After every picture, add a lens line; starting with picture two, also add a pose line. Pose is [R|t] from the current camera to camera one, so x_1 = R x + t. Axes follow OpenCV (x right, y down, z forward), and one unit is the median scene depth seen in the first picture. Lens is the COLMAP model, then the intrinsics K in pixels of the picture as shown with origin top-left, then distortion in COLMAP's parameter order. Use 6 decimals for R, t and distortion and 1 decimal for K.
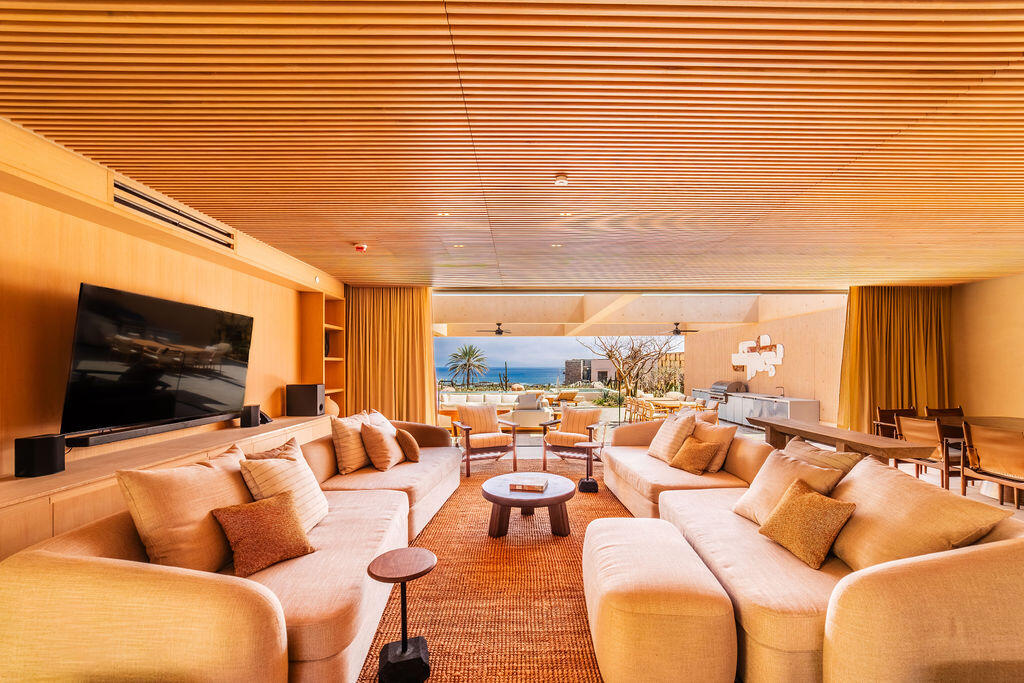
lens RADIAL K [[404.9, 0, 514.5], [0, 404.9, 365.4], [0, 0, 1]] dist [0.000074, 0.000016]
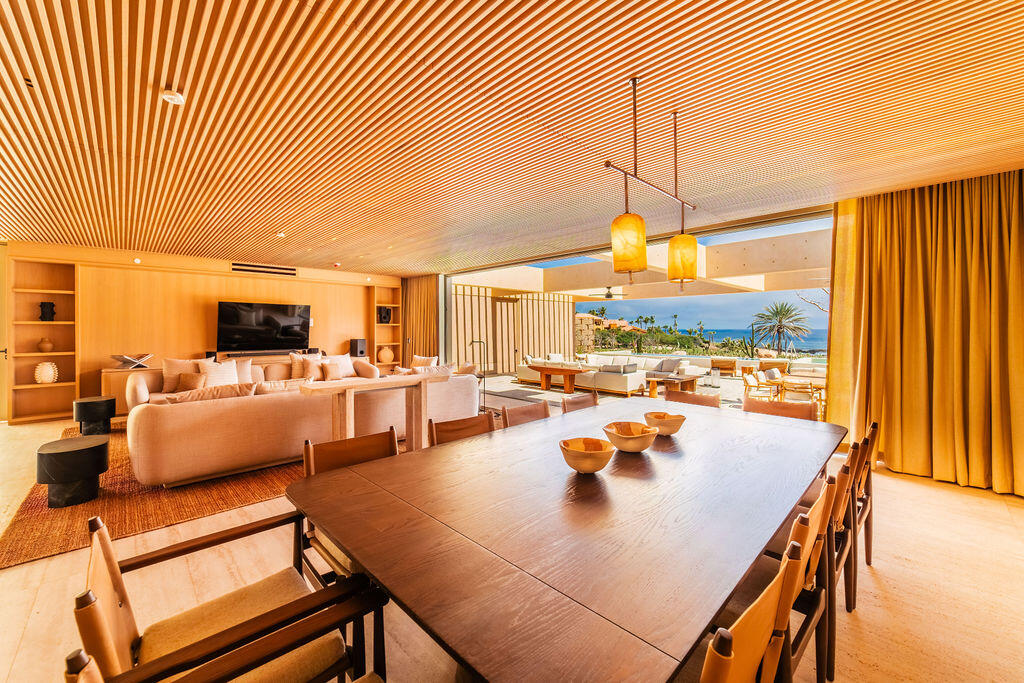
lens RADIAL K [[404.6, 0, 512.0], [0, 404.6, 341.5], [0, 0, 1]] dist [-0.000819, 0.000041]
pose [[0.678778, 0.025071, -0.733916, 1.034885], [0.001311, 0.999374, 0.035351, -0.001739], [0.734343, -0.024958, 0.678320, 0.214059]]
